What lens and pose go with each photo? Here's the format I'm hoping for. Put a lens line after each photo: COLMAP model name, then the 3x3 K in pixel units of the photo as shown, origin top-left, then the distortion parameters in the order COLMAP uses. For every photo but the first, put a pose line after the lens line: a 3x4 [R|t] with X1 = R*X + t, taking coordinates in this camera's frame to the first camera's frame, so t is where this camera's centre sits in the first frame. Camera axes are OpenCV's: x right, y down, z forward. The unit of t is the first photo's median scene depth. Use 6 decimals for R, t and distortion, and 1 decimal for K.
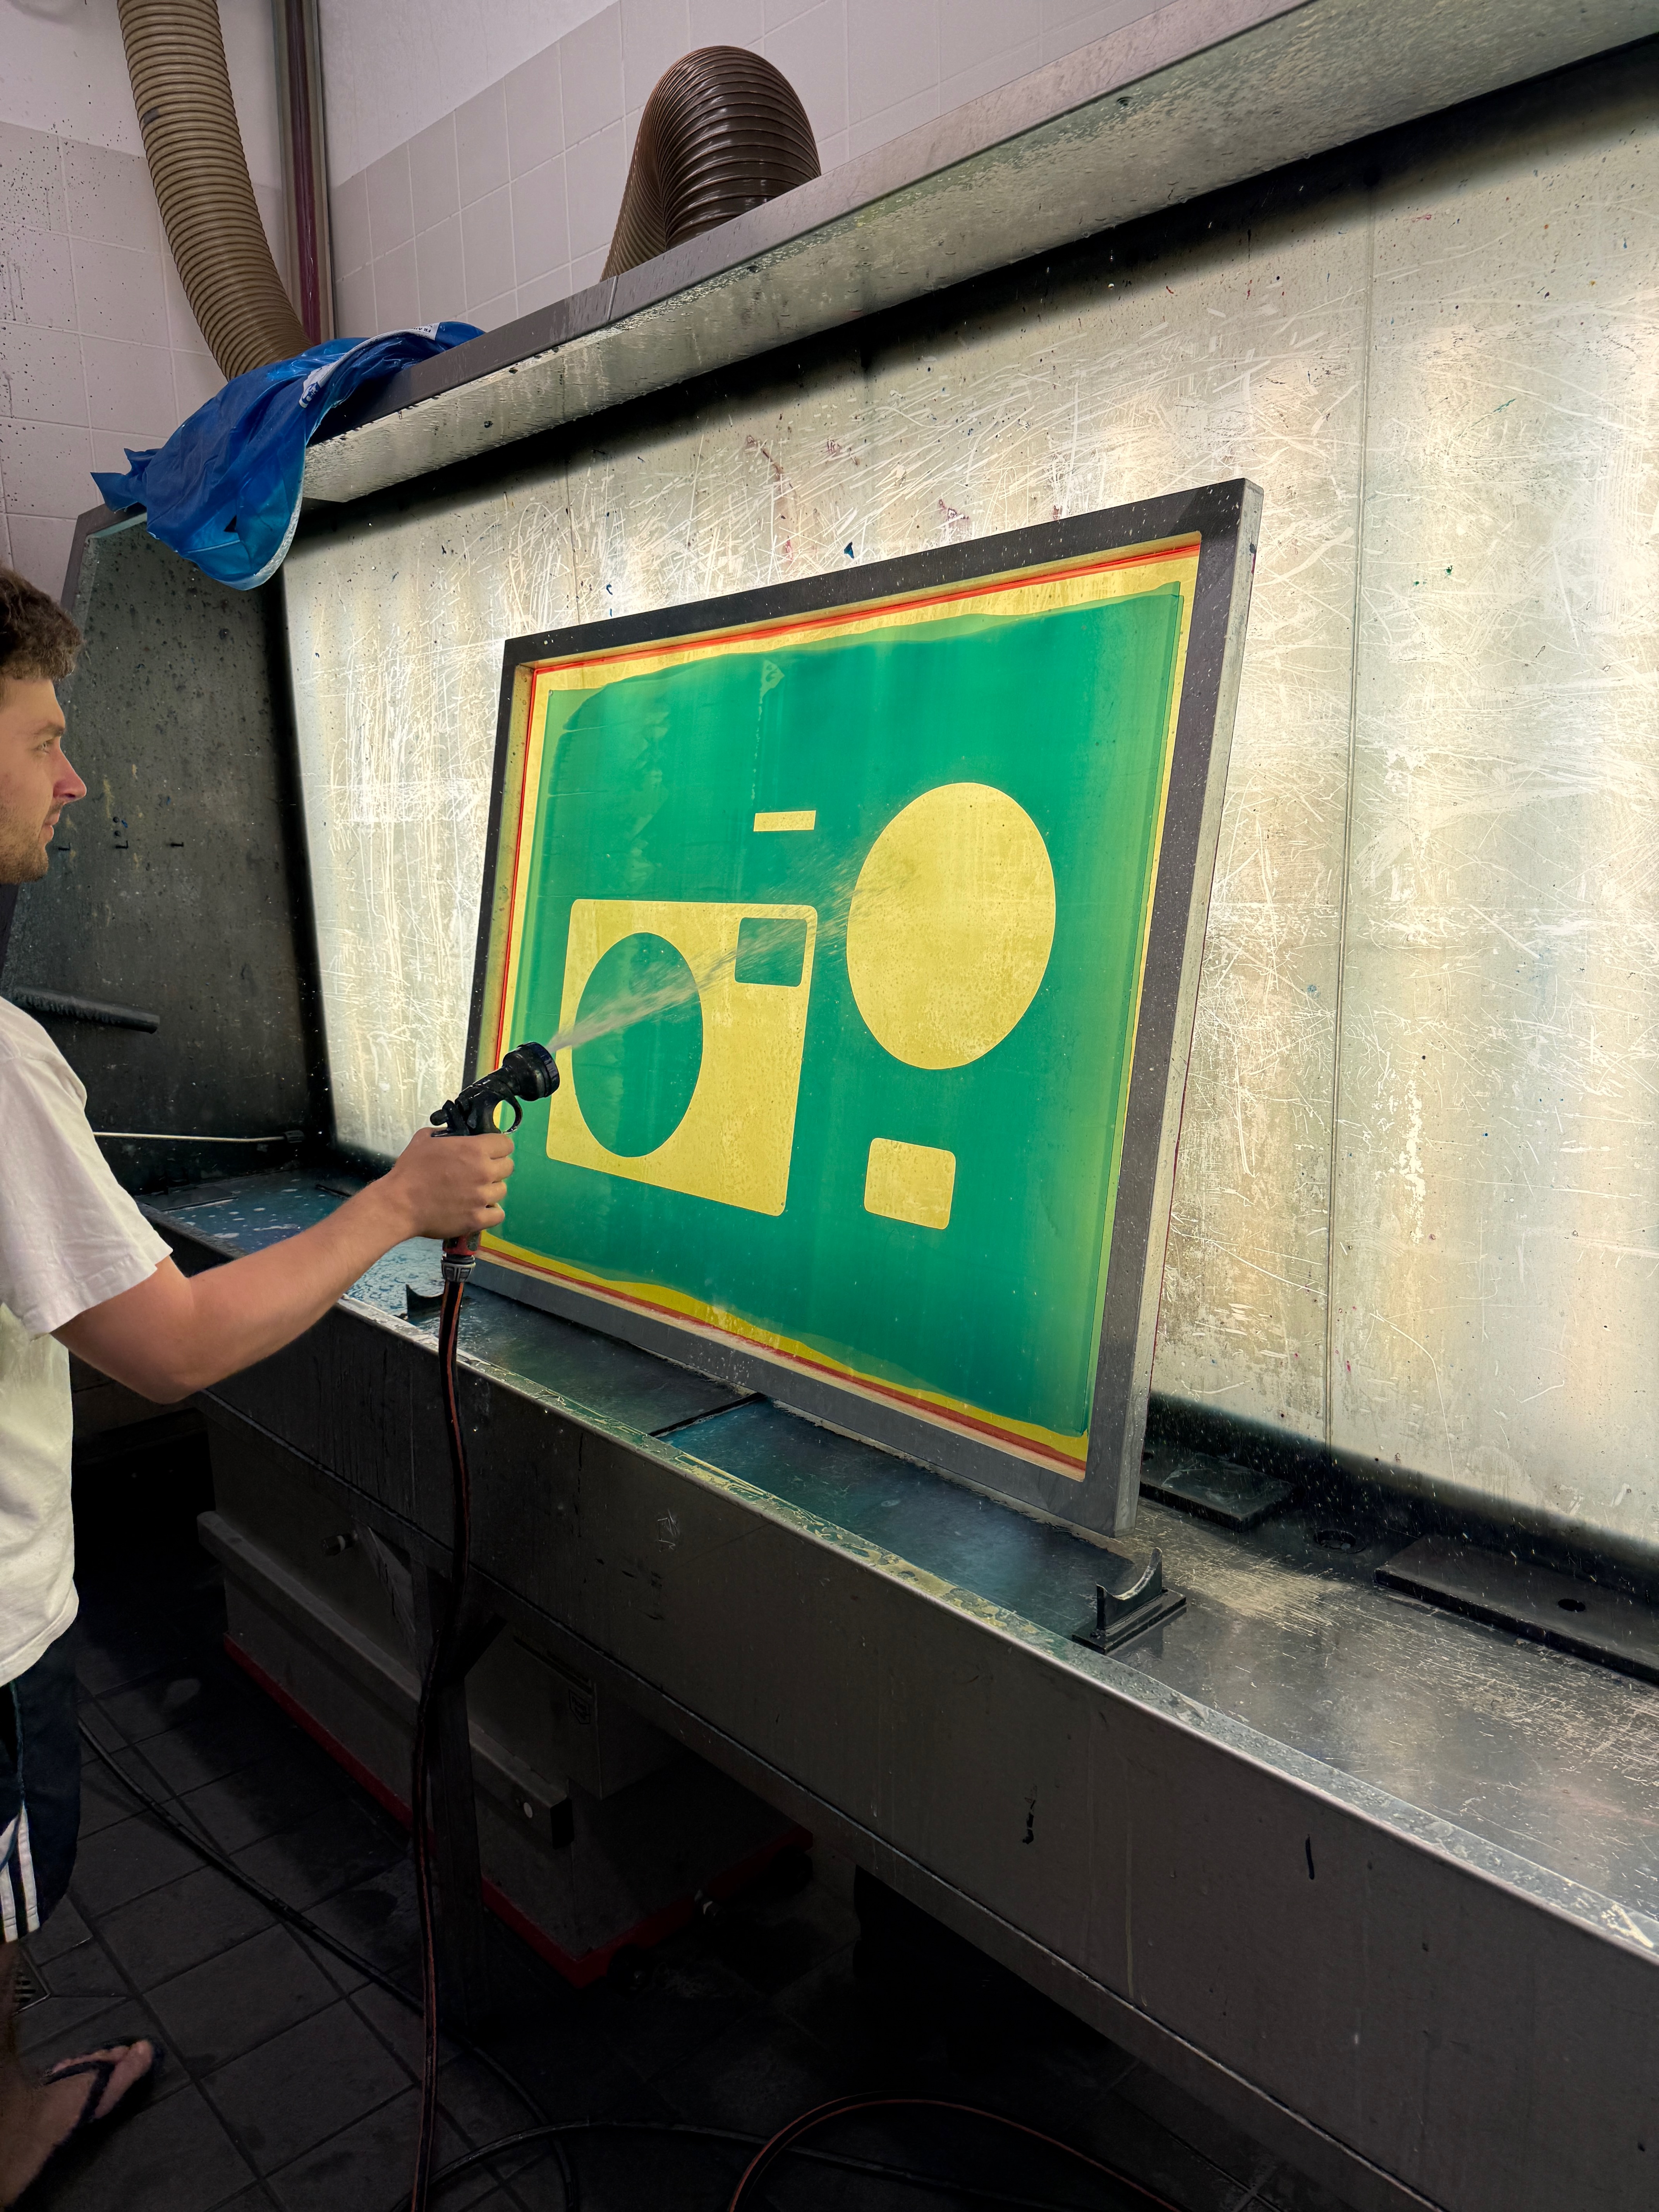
lens RADIAL K [[1547.0, 0, 844.1], [0, 1547.0, 1114.0], [0, 0, 1]] dist [0.050148, -0.006765]
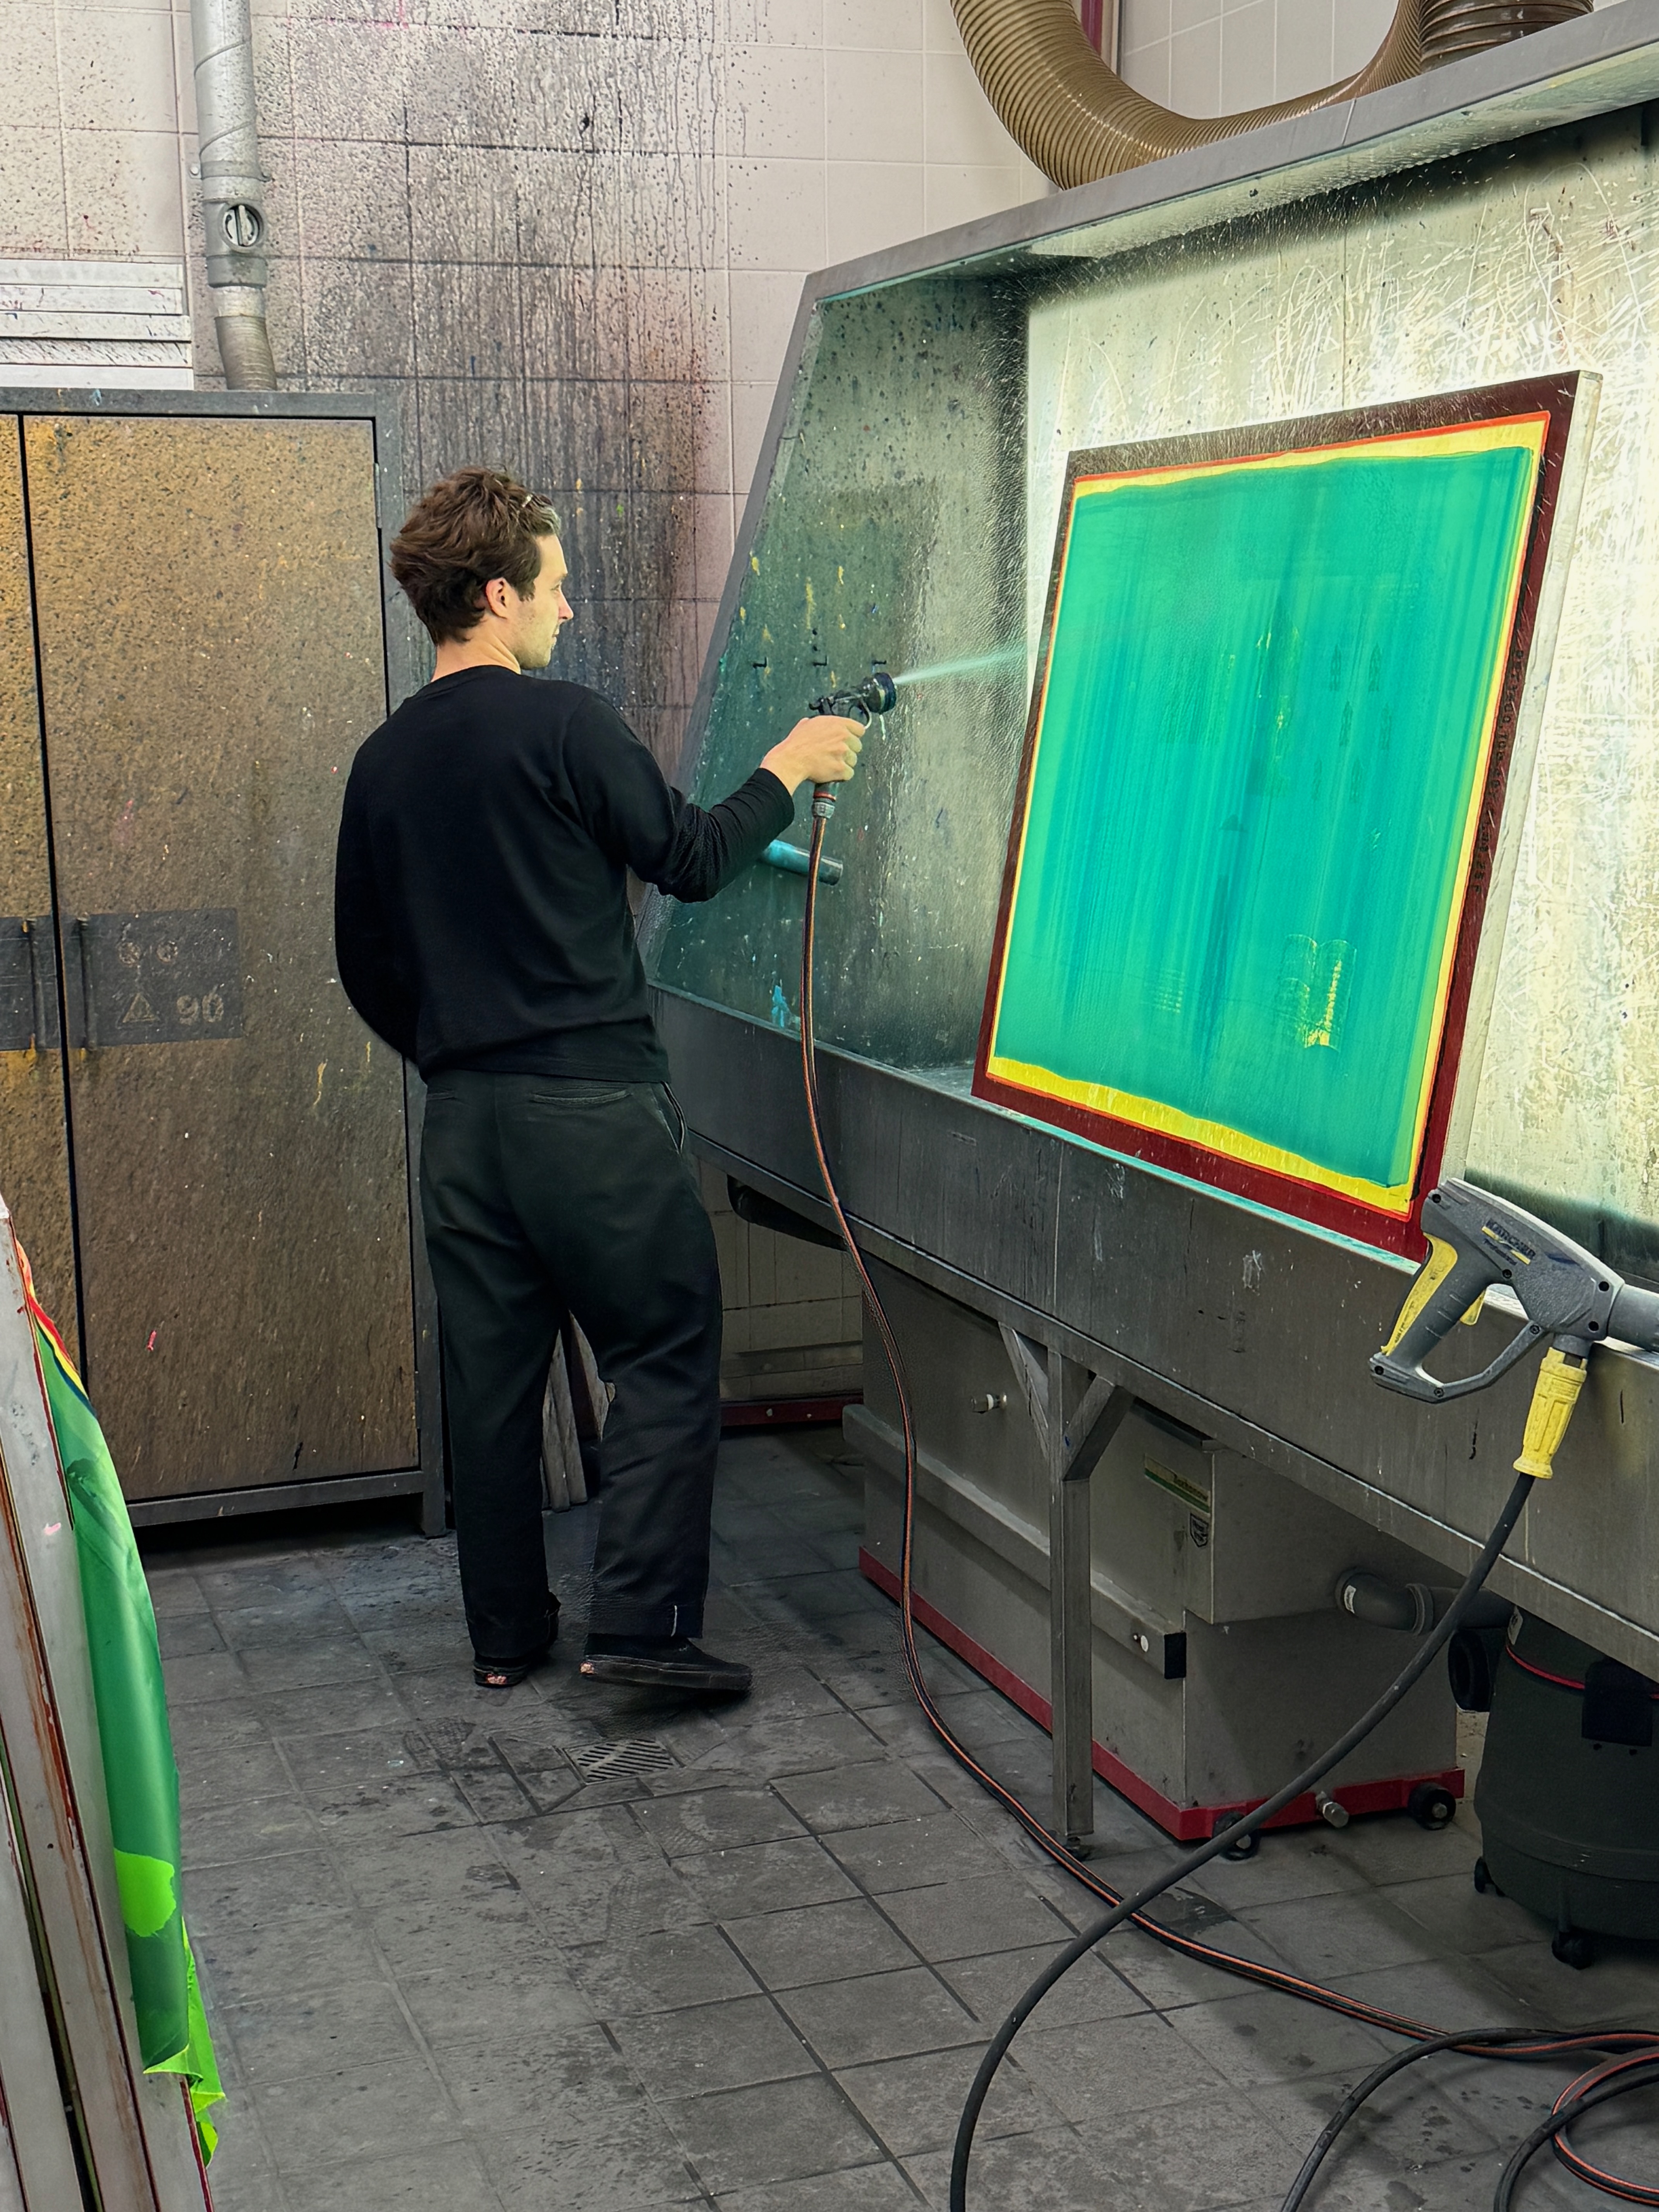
lens RADIAL K [[2949.7, 0, 826.6], [0, 2949.7, 1107.9], [0, 0, 1]] dist [-0.104374, 0.000000]
pose [[0.918860, 0.072819, -0.387807, 0.227438], [-0.082279, 0.996579, -0.007820, 0.104955], [0.385911, 0.039094, 0.921707, -0.588694]]
